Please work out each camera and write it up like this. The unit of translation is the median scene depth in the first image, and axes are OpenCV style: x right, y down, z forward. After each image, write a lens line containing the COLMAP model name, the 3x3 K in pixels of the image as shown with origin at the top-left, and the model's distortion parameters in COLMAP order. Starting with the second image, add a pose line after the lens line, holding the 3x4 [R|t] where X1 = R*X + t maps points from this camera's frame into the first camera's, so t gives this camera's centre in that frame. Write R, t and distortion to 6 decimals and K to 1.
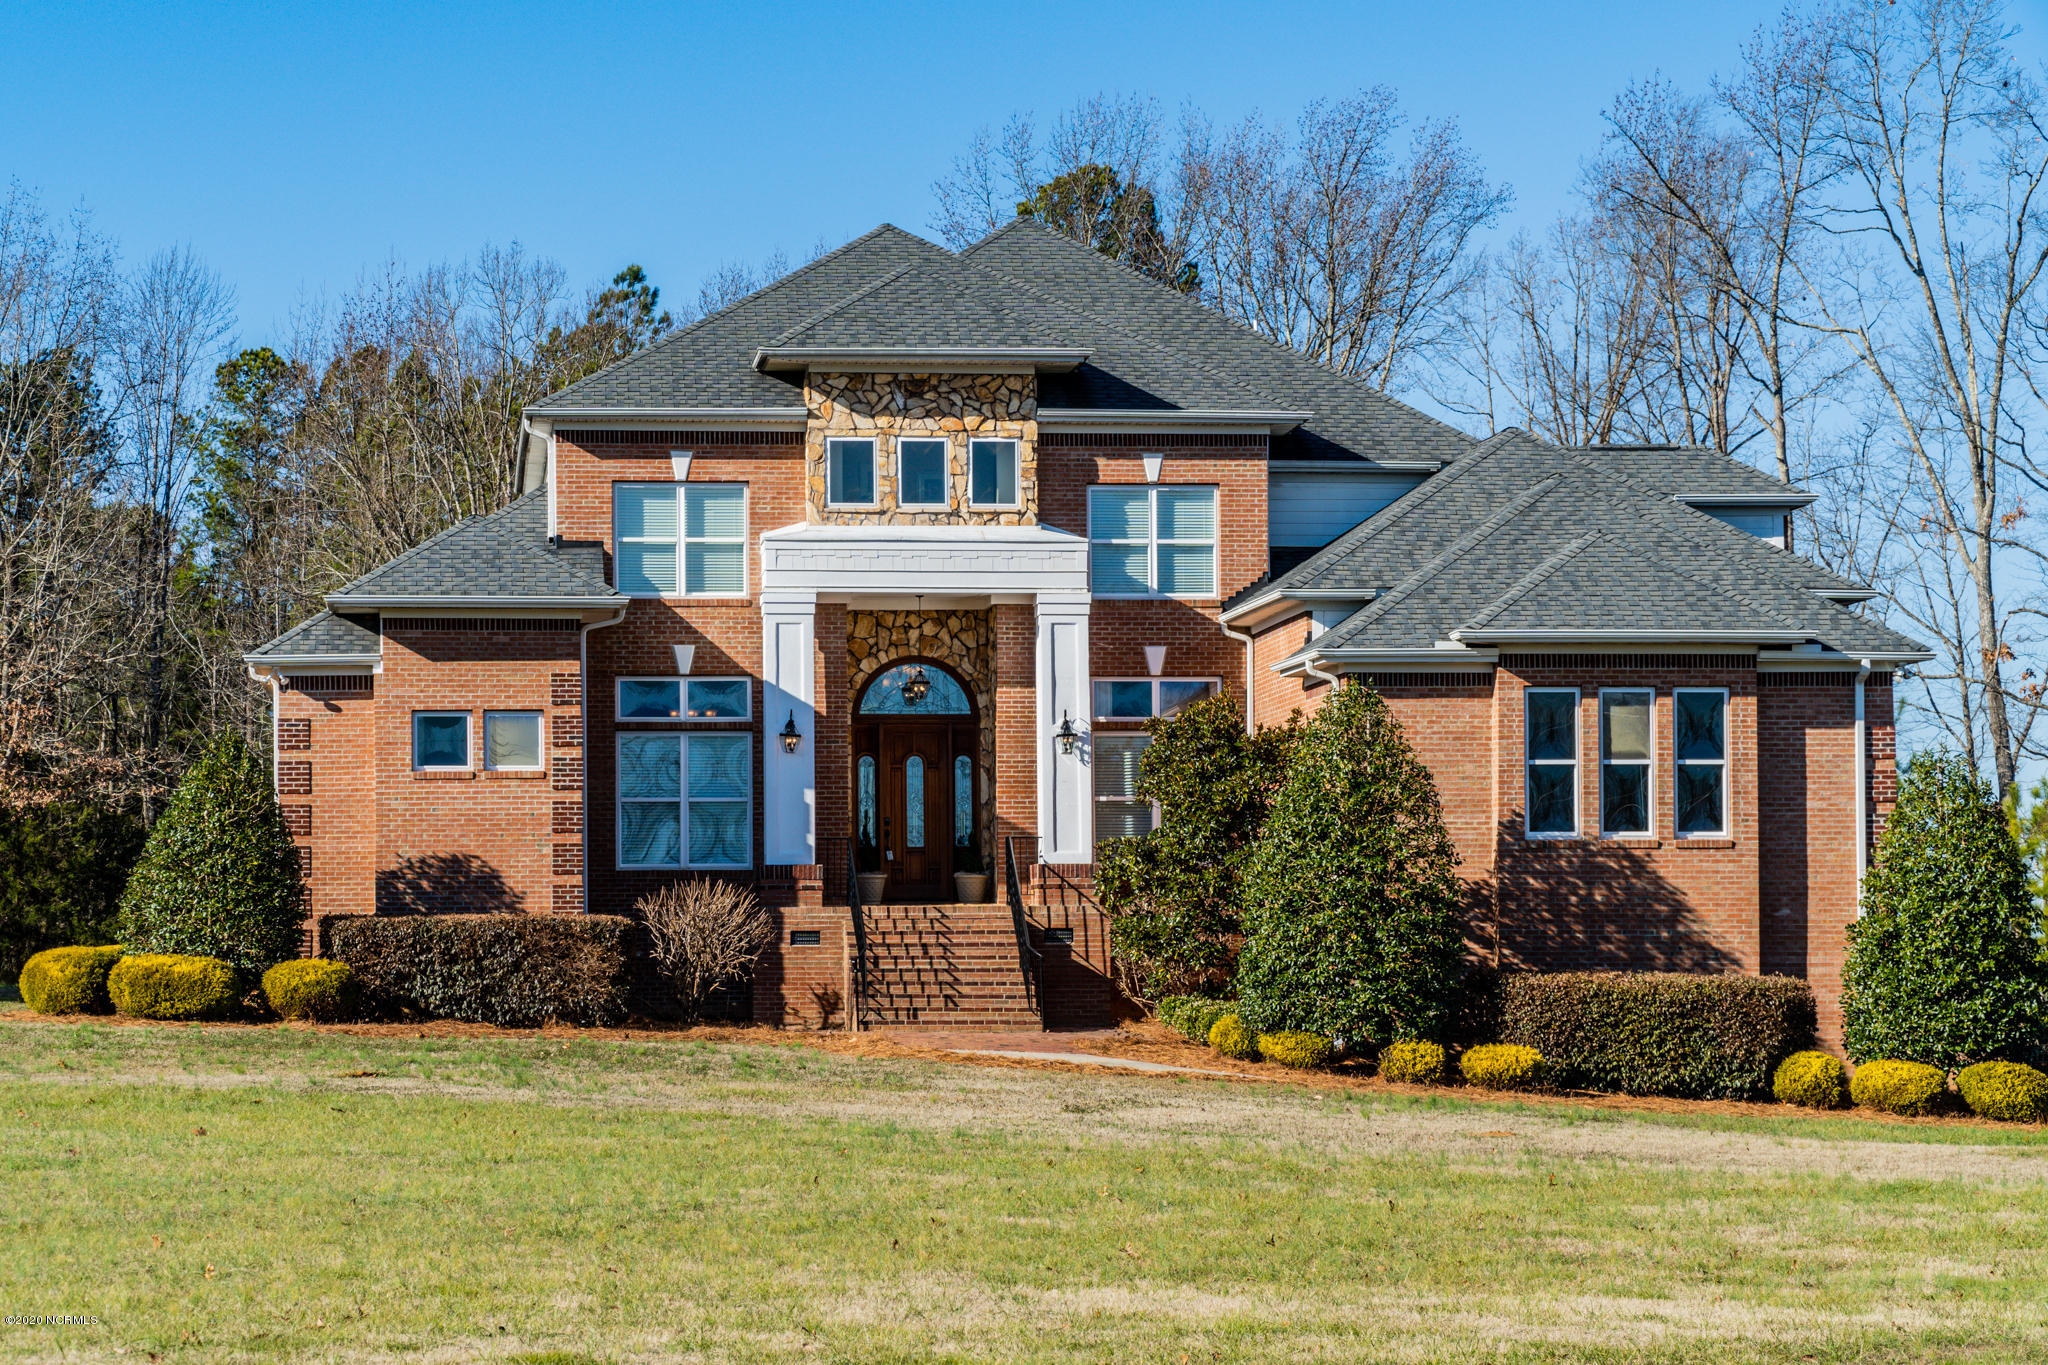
lens RADIAL K [[5191.1, 0, 1147.5], [0, 5191.1, 772.0], [0, 0, 1]] dist [0.300452, -5.961098]
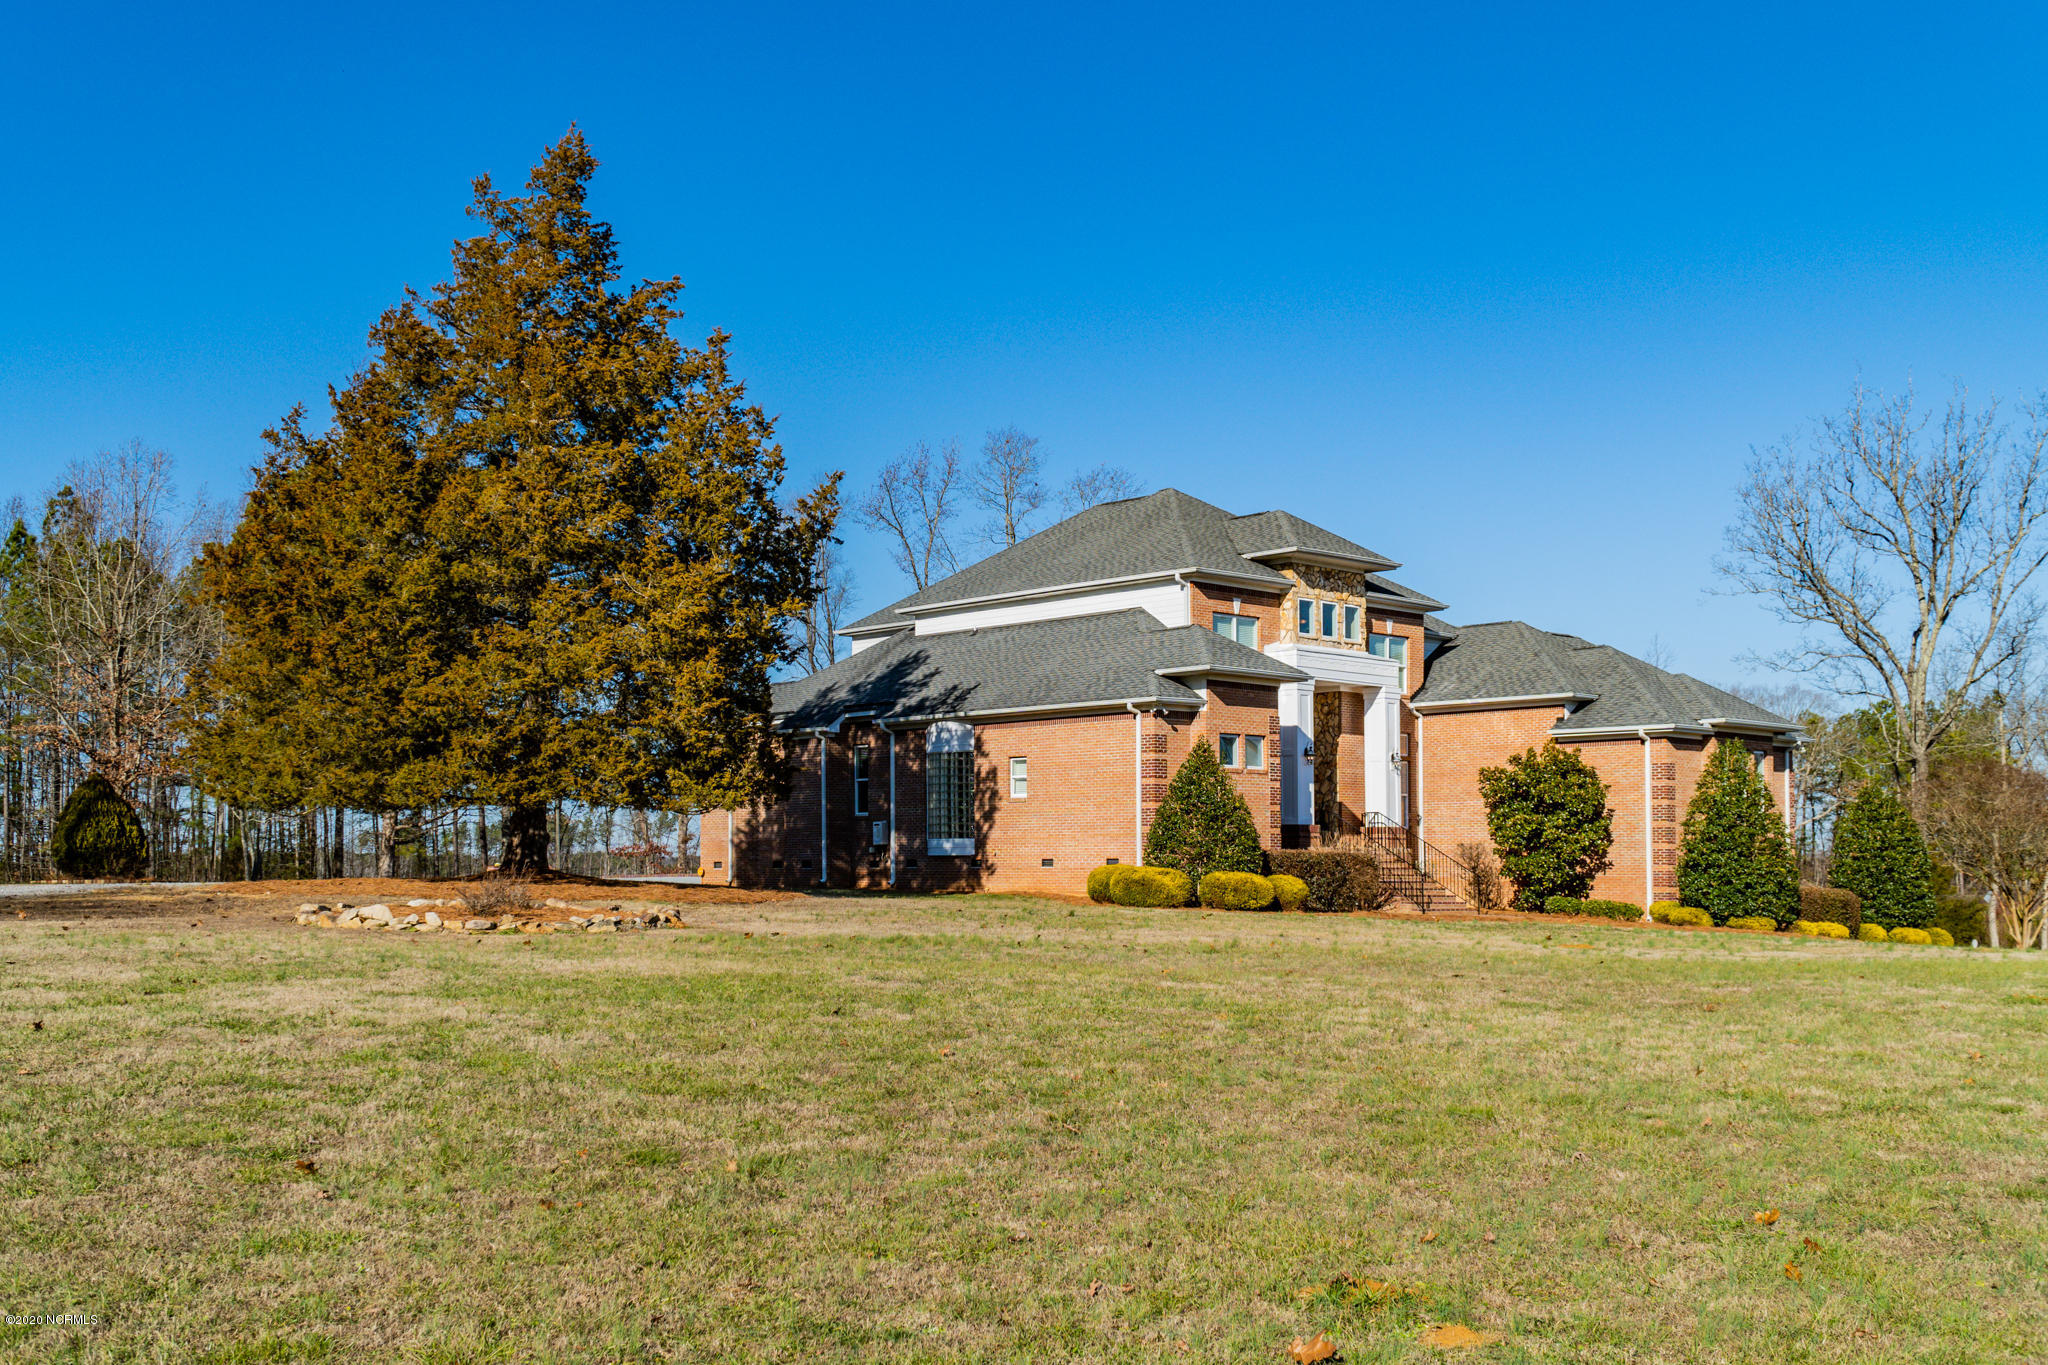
lens RADIAL K [[2042.9, 0, 1022.0], [0, 2042.9, 805.6], [0, 0, 1]] dist [0.126091, 0.000048]
pose [[0.794258, 0.026339, 0.607010, -0.610337], [-0.029973, 0.999542, -0.004152, 0.017489], [-0.606841, -0.014896, 0.794683, 0.489578]]
